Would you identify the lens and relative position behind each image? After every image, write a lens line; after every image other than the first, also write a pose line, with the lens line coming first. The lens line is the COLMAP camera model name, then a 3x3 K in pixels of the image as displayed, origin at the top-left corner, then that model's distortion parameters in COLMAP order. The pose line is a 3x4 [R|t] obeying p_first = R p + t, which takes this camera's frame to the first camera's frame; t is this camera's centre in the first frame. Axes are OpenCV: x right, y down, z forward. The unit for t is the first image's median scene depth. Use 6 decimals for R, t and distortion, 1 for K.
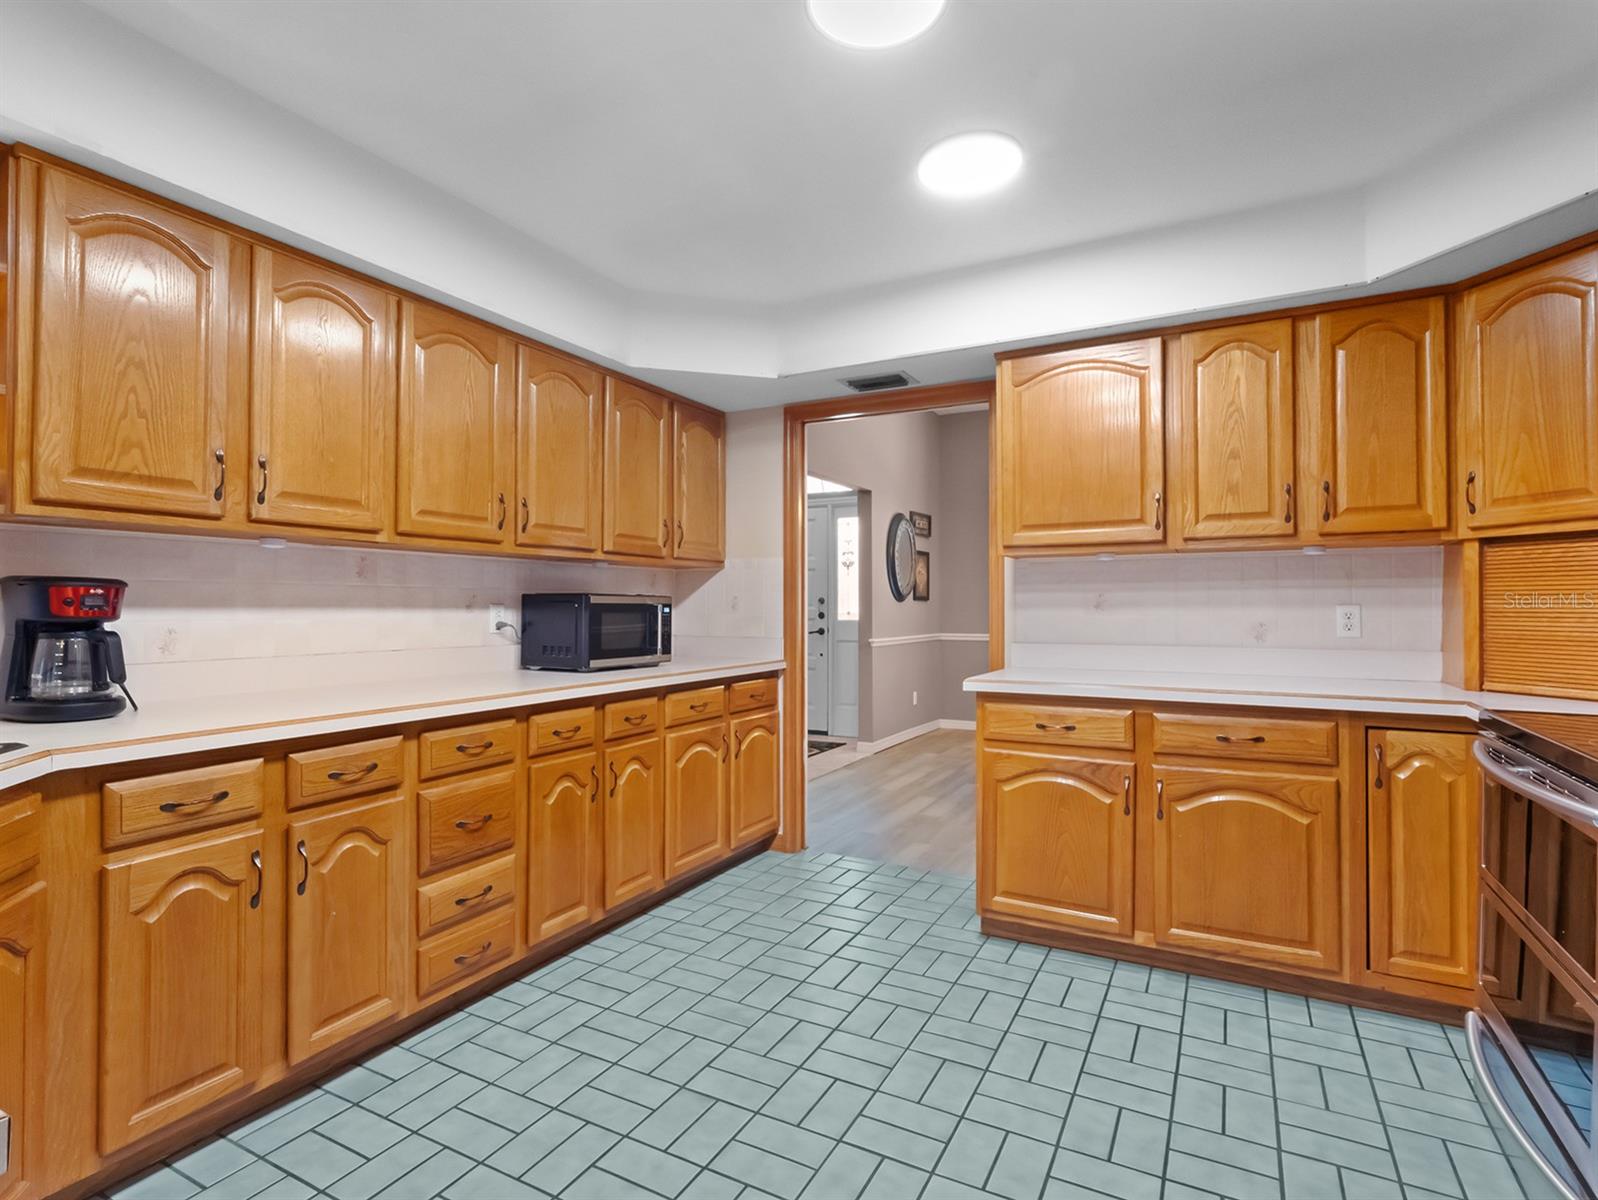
lens RADIAL K [[825.7, 0, 787.7], [0, 825.7, 599.4], [0, 0, 1]] dist [0.001368, 0.001392]
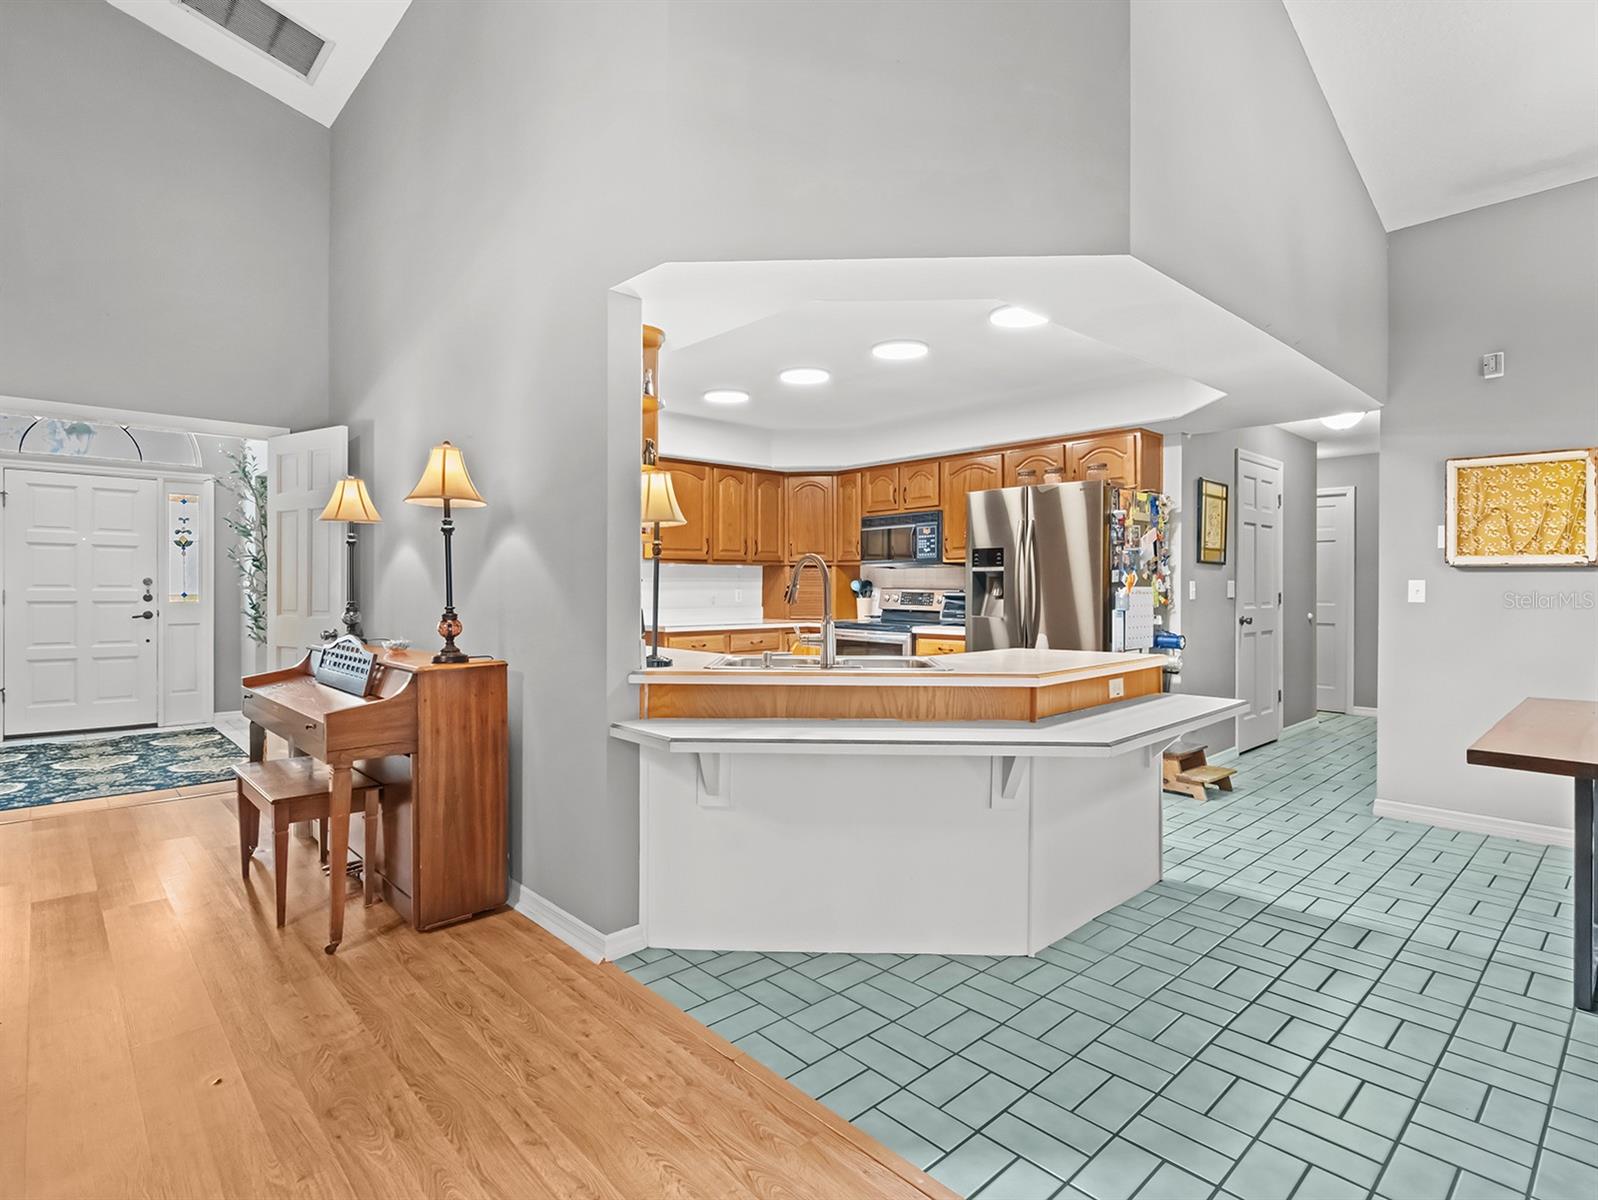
lens RADIAL K [[825.7, 0, 796.0], [0, 825.7, 593.7], [0, 0, 1]] dist [0.001368, 0.001392]
pose [[0.317584, -0.011282, 0.948163, -1.486342], [-0.010116, 0.999832, 0.015285, -0.015727], [-0.948176, -0.014446, 0.317416, 0.074323]]
